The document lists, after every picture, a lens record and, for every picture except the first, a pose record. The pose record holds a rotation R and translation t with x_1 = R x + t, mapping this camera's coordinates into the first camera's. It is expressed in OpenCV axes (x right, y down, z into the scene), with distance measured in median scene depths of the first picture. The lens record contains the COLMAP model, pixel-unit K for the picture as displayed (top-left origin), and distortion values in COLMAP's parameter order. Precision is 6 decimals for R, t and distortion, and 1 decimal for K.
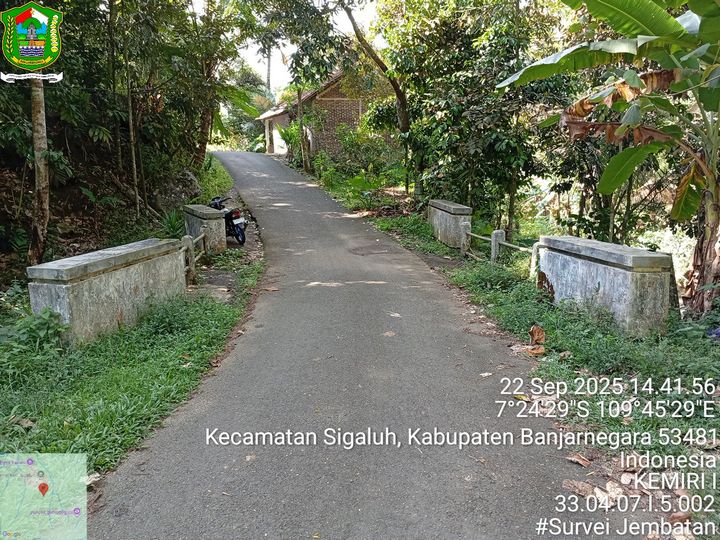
lens RADIAL K [[549.5, 0, 359.5], [0, 549.5, 269.1], [0, 0, 1]] dist [0.116907, -0.237920]
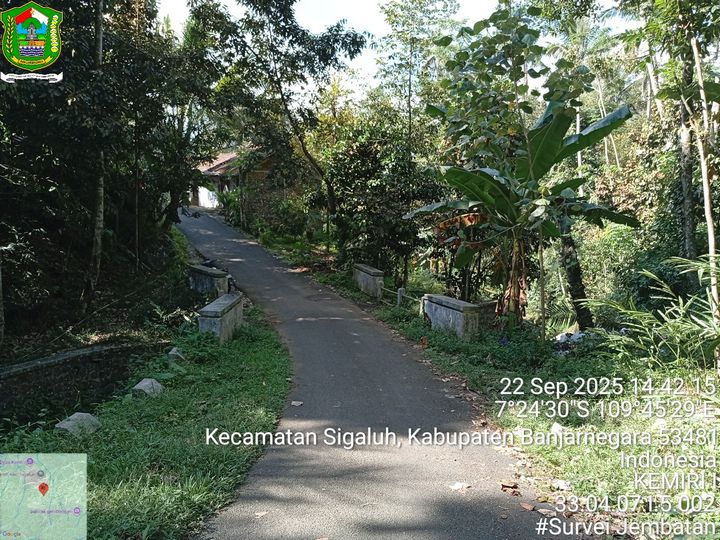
lens RADIAL K [[549.5, 0, 359.5], [0, 549.5, 269.1], [0, 0, 1]] dist [0.116907, -0.237920]
pose [[0.979993, 0.017475, 0.198263, -0.152378], [-0.003458, 0.997483, -0.070828, -0.004731], [-0.199002, 0.068725, 0.977586, -0.457591]]
